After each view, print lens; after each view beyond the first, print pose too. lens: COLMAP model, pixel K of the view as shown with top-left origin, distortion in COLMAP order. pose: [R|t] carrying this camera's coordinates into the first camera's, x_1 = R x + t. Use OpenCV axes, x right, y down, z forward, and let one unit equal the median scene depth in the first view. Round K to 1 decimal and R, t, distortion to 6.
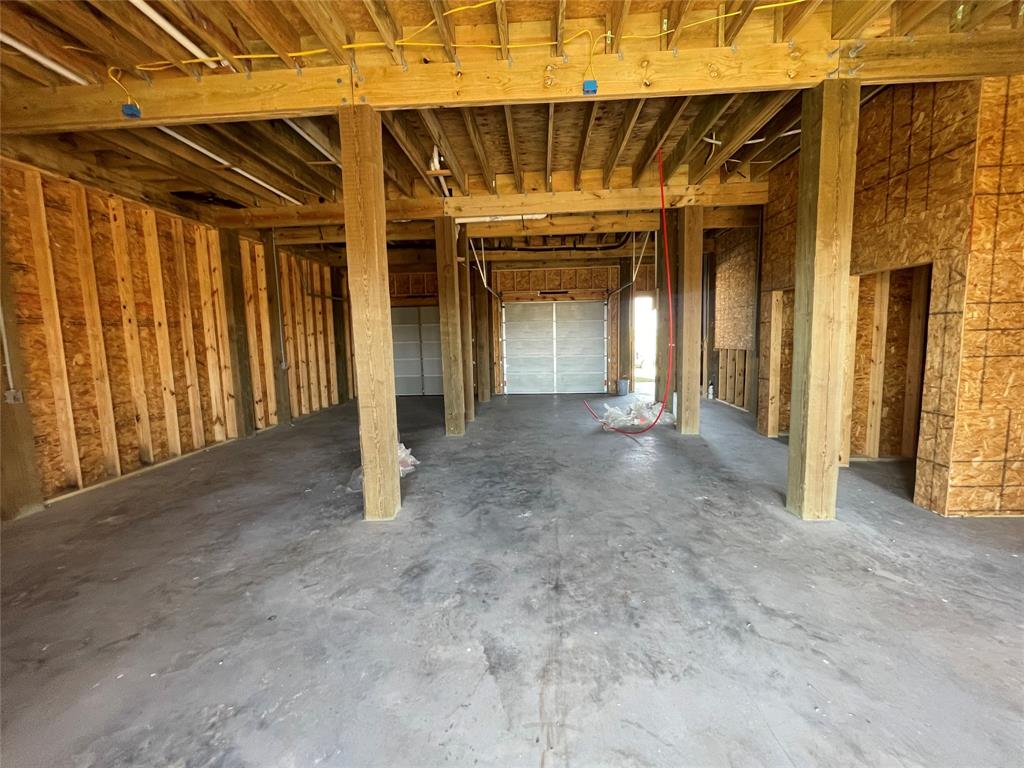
lens RADIAL K [[430.6, 0, 511.6], [0, 430.6, 382.6], [0, 0, 1]] dist [0.001246, -0.000487]
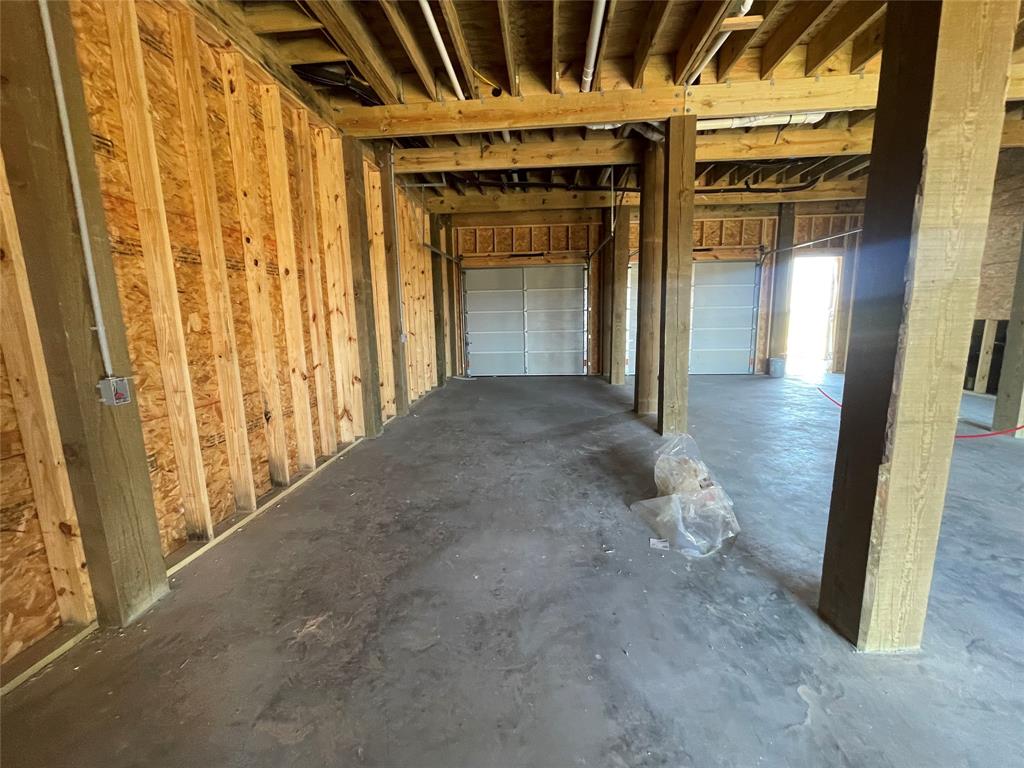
lens RADIAL K [[430.6, 0, 512.7], [0, 430.6, 384.3], [0, 0, 1]] dist [0.001246, -0.000487]
pose [[0.999971, 0.005407, -0.005391, -0.521279], [-0.005084, 0.998291, 0.058216, -0.005434], [0.005696, -0.058187, 0.998289, 0.377327]]
